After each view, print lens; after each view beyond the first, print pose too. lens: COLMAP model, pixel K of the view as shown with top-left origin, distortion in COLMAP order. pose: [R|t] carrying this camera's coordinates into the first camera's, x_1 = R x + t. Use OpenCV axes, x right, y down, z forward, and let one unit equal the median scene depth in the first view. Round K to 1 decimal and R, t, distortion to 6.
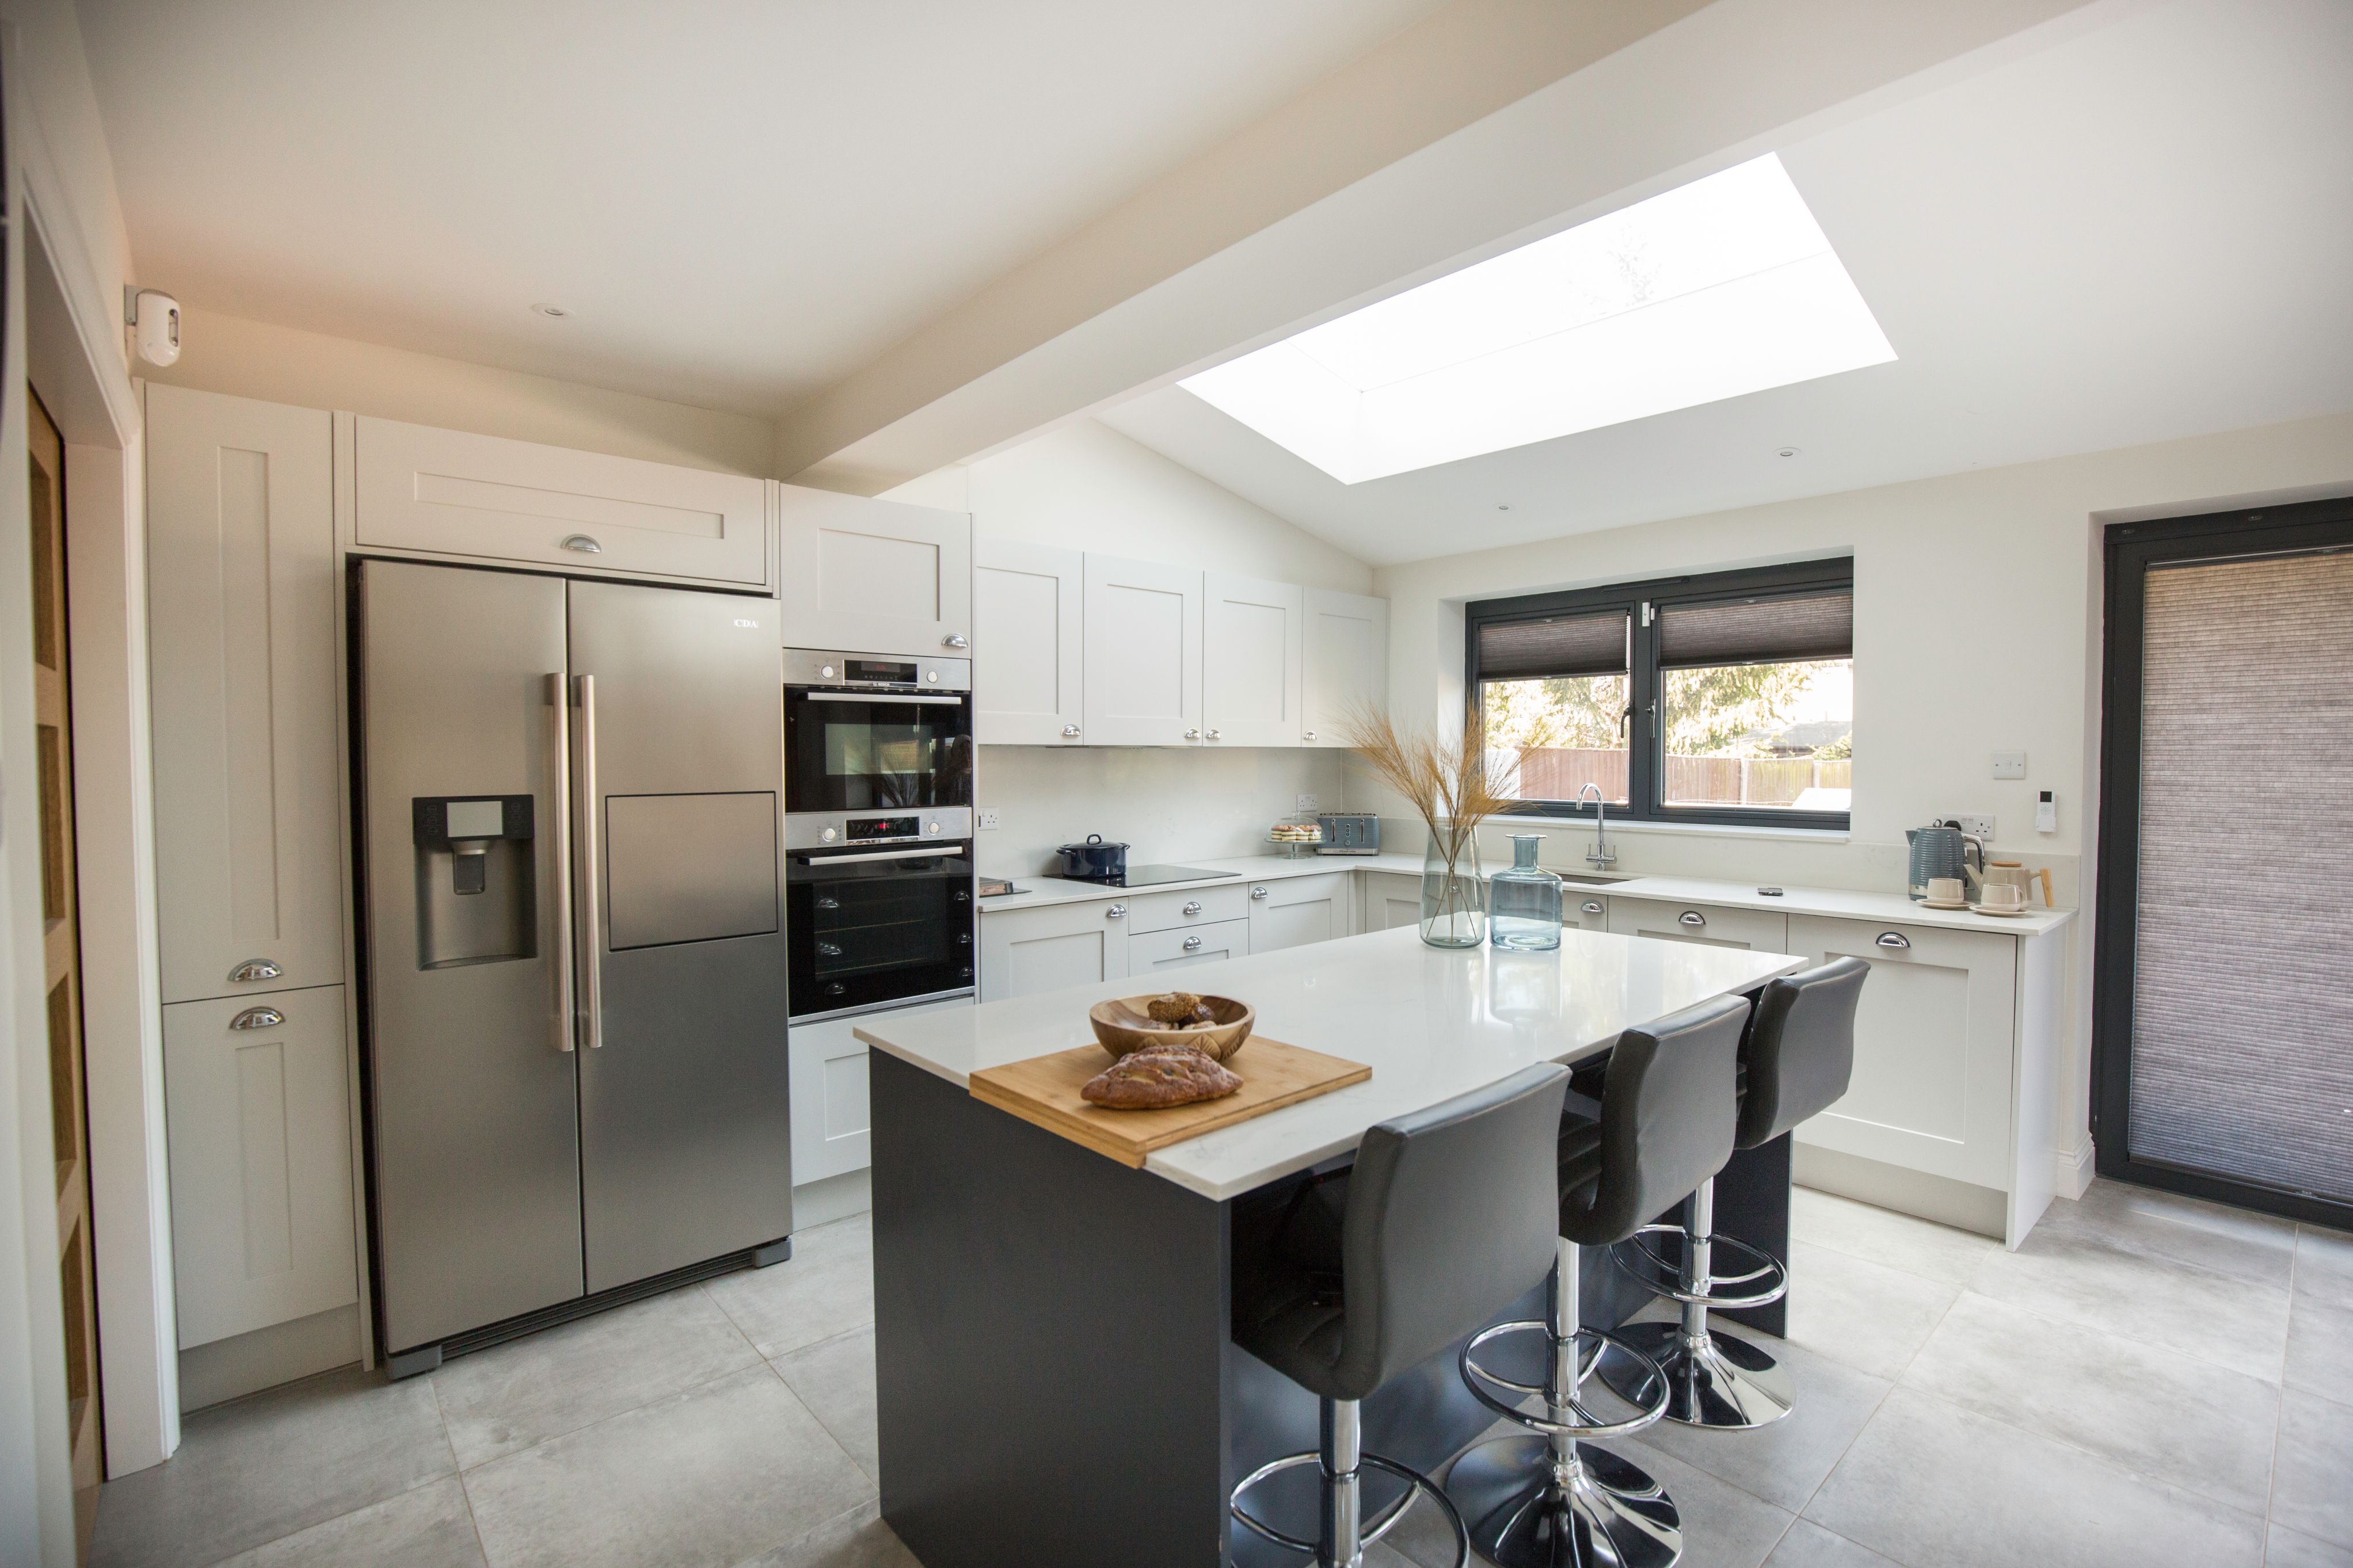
lens RADIAL K [[1061.6, 0, 1205.6], [0, 1061.6, 788.3], [0, 0, 1]] dist [-0.022018, 0.005897]
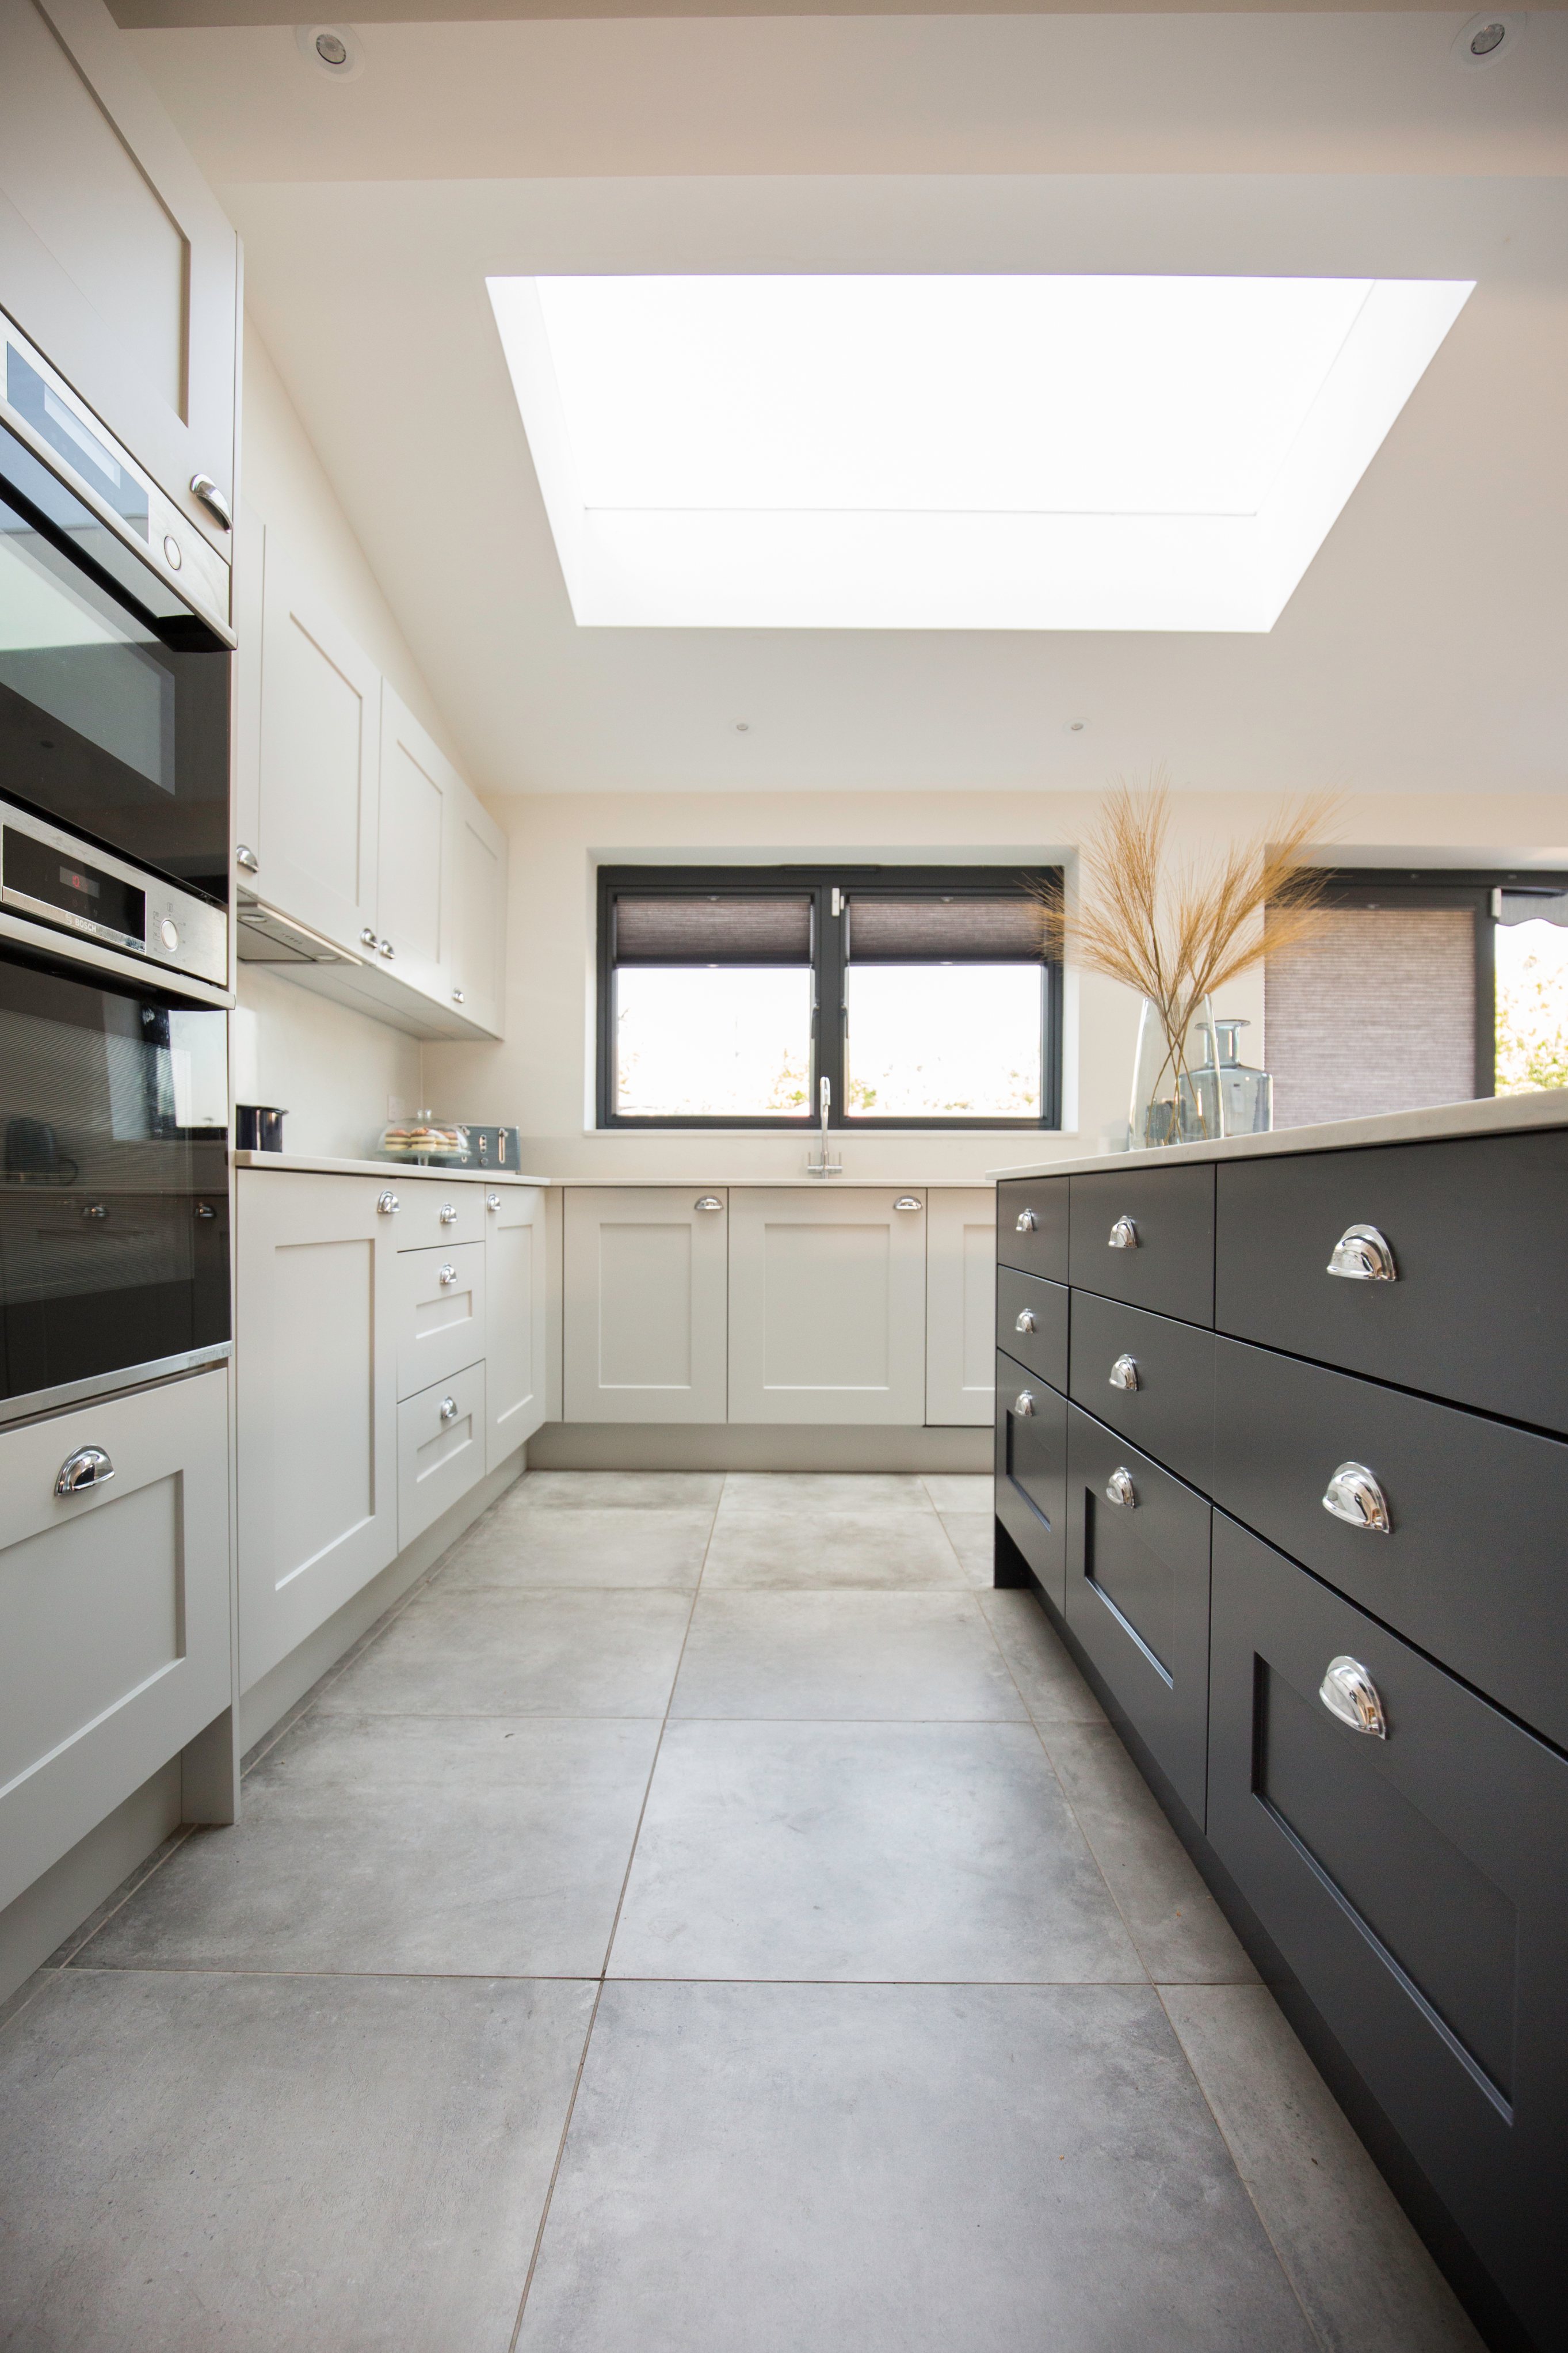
lens RADIAL K [[1089.9, 0, 774.3], [0, 1089.9, 1208.5], [0, 0, 1]] dist [-0.014847, -0.001222]
pose [[0.686368, 0.001893, 0.727252, -0.325455], [0.014524, 0.999761, -0.016310, 0.122768], [-0.727110, 0.021757, 0.686177, 0.462912]]
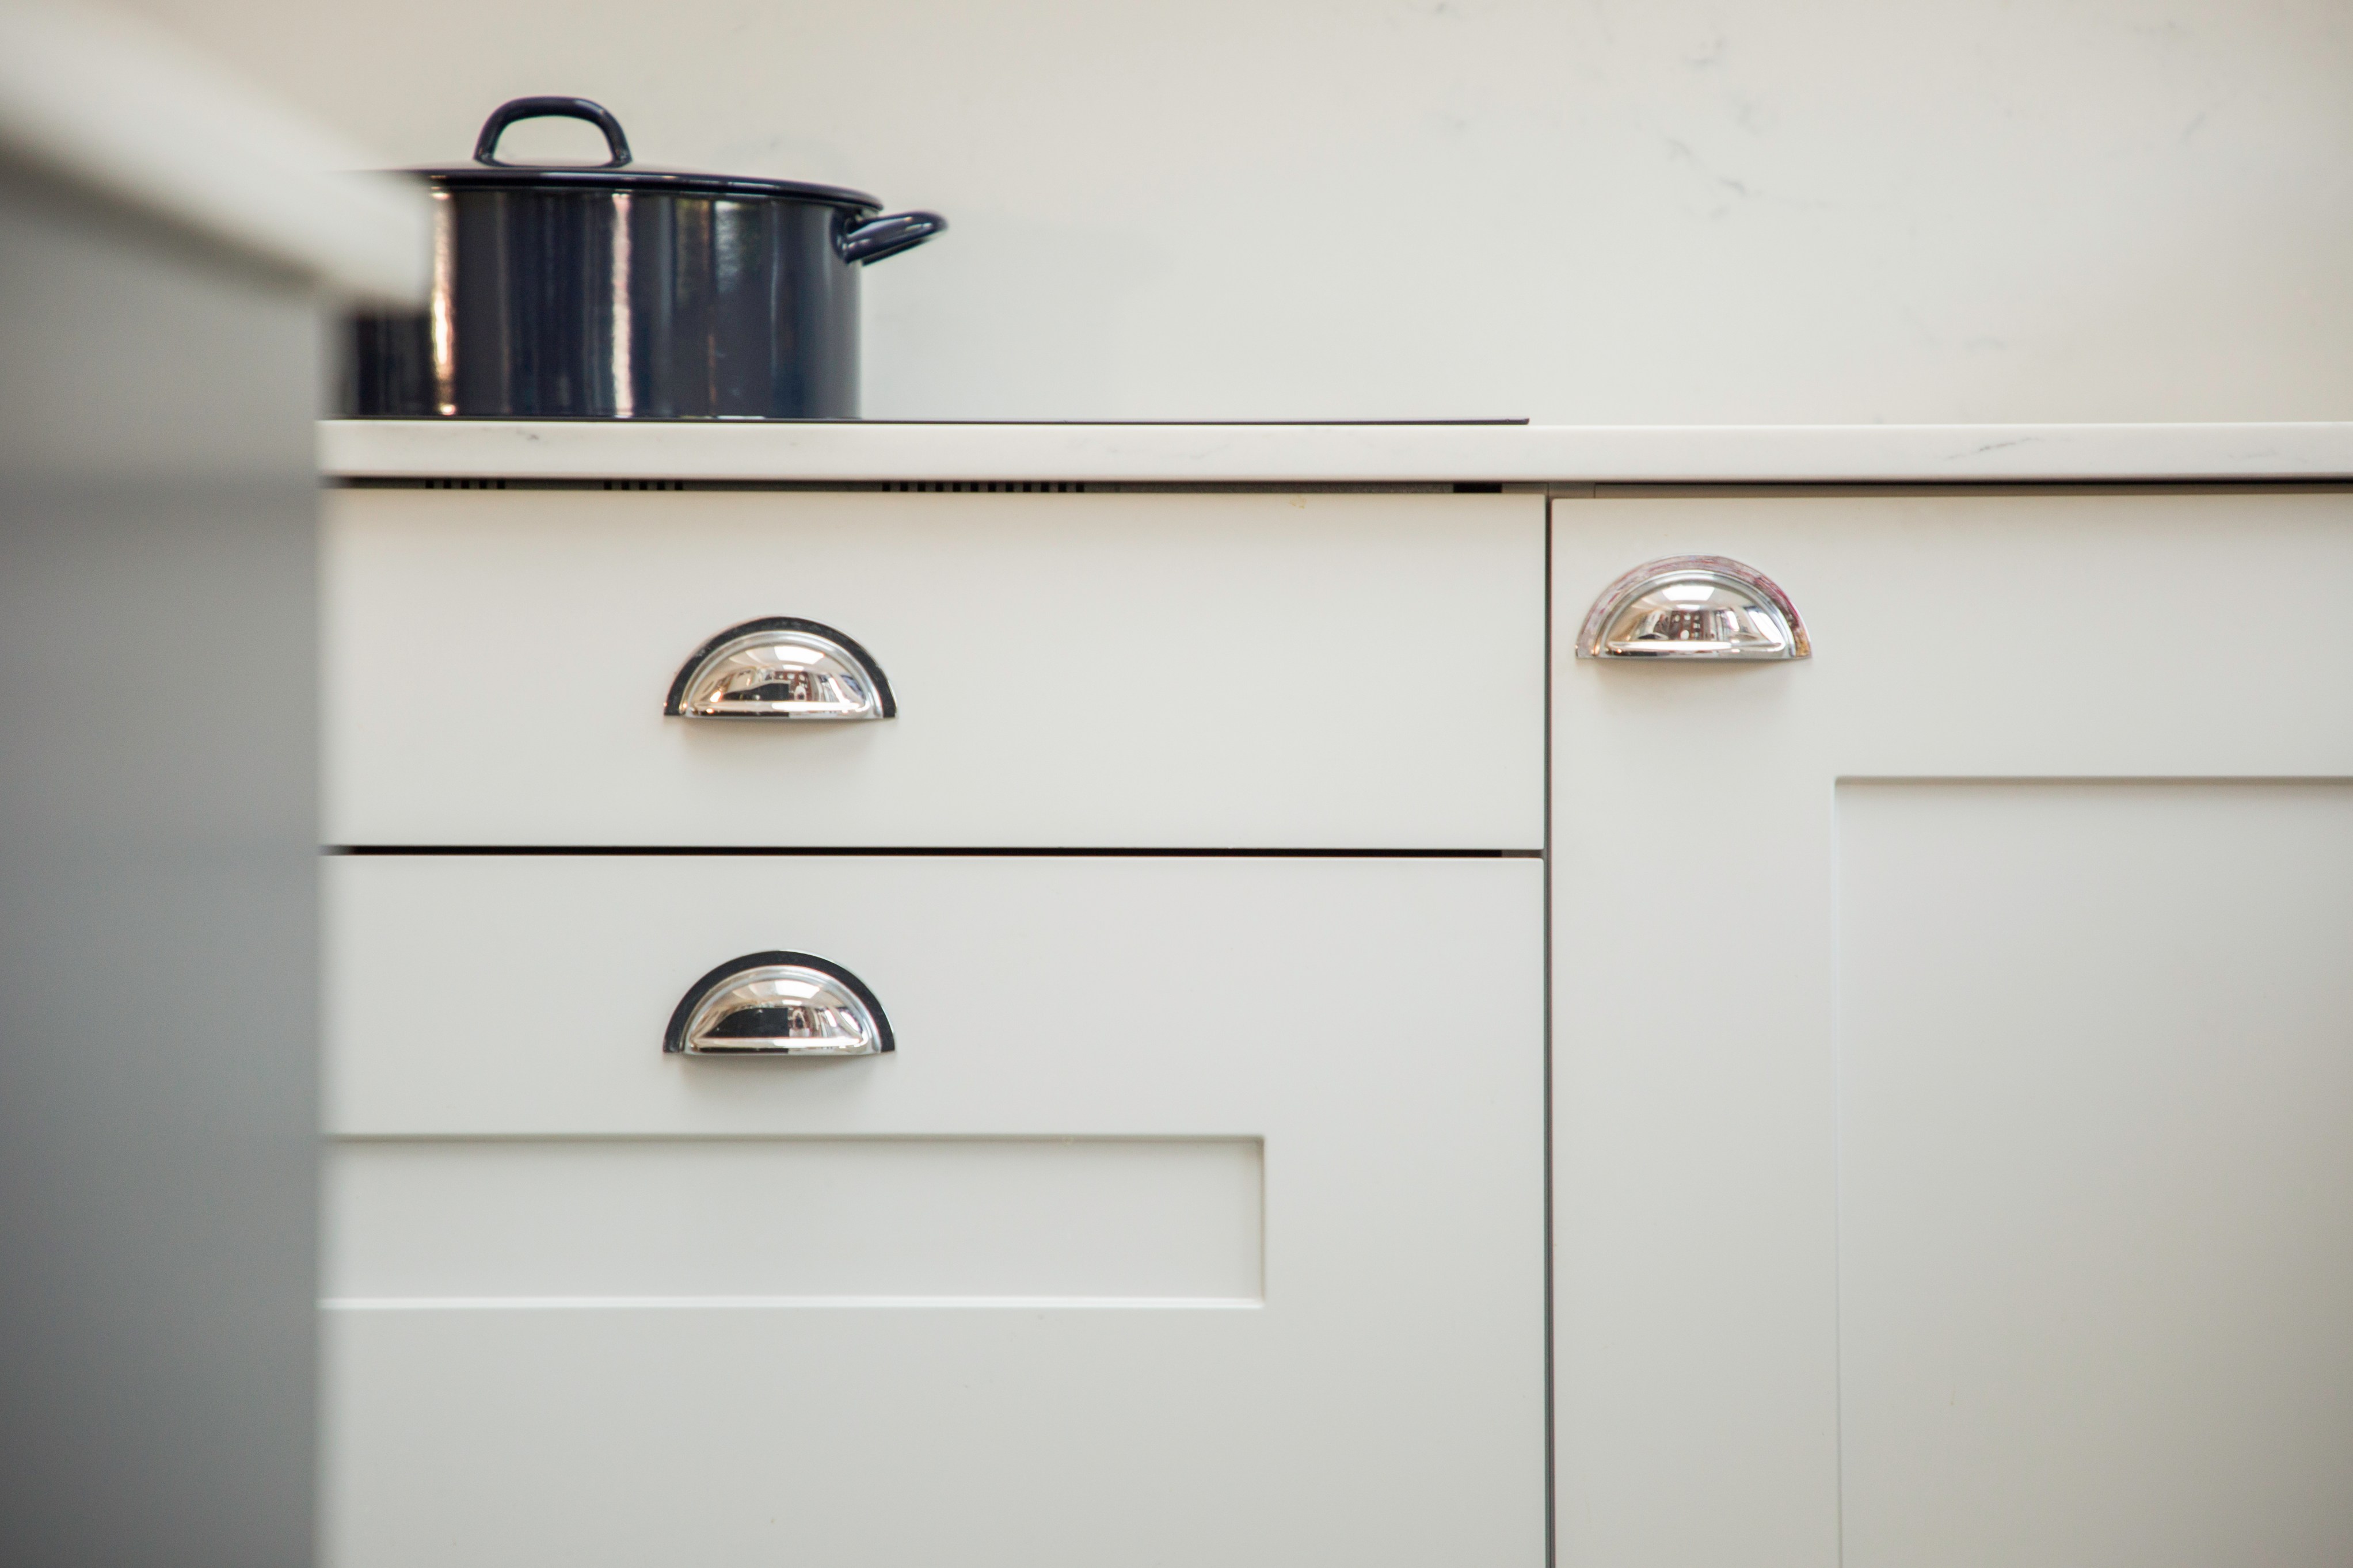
lens RADIAL K [[3639.9, 0, 1185.1], [0, 3639.9, 779.8], [0, 0, 1]] dist [0.253911, 0.000000]
pose [[0.764317, 0.053800, -0.642593, 0.247334], [-0.031437, 0.998437, 0.046201, 0.106993], [0.644074, -0.015111, 0.764814, 0.758735]]
